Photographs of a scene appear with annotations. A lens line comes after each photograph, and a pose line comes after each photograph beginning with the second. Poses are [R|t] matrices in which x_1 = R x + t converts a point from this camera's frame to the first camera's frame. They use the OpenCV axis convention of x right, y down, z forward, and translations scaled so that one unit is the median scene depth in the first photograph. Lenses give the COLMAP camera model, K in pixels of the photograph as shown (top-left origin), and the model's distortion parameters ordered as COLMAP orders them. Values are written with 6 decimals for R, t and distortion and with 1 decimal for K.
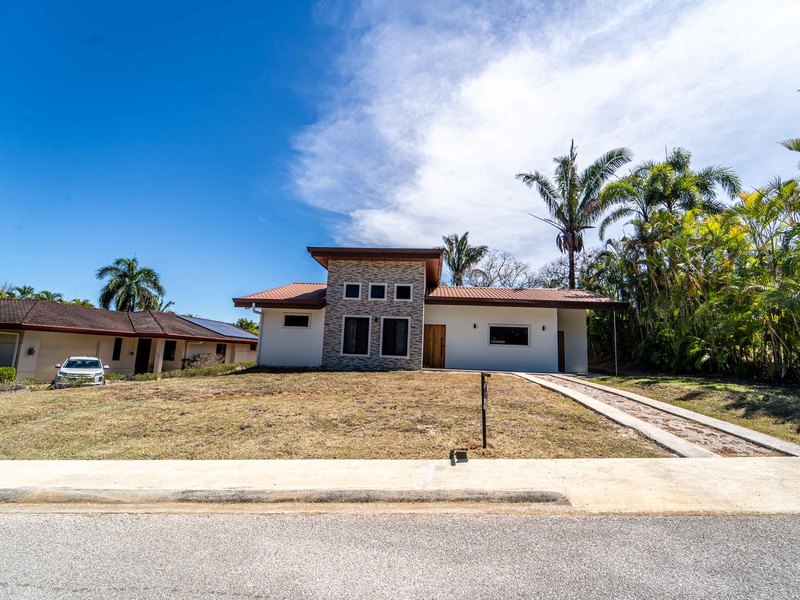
lens RADIAL K [[365.3, 0, 404.9], [0, 365.3, 305.1], [0, 0, 1]] dist [0.000559, -0.000347]
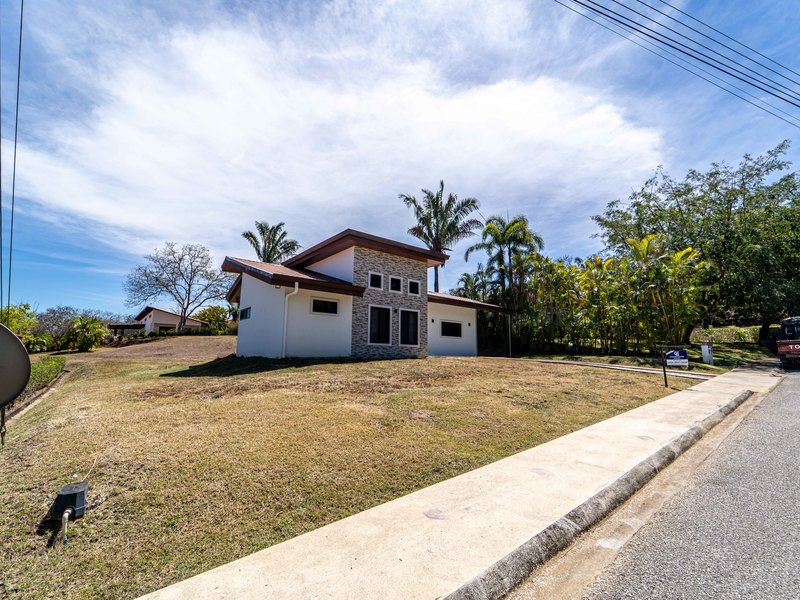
lens RADIAL K [[365.3, 0, 404.9], [0, 365.3, 305.1], [0, 0, 1]] dist [0.000559, -0.000347]
pose [[0.722036, 0.070742, 0.688229, -0.780354], [-0.078044, 0.996738, -0.020576, 0.042491], [-0.687439, -0.038855, 0.725202, 0.211424]]
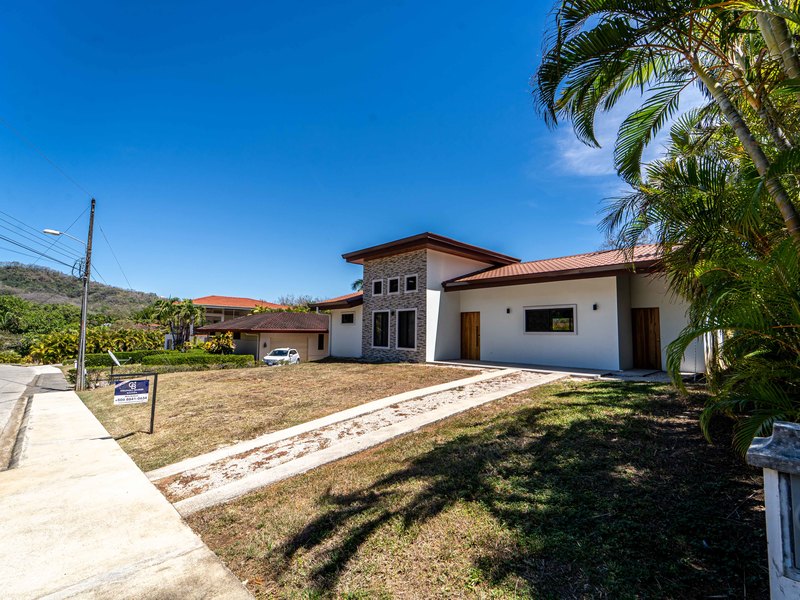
lens RADIAL K [[365.3, 0, 404.9], [0, 365.3, 305.1], [0, 0, 1]] dist [0.000559, -0.000347]
pose [[0.735710, -0.082358, -0.672271, 0.634017], [0.110863, 0.993836, -0.000428, 0.021335], [0.668162, -0.074215, 0.740305, 0.258092]]
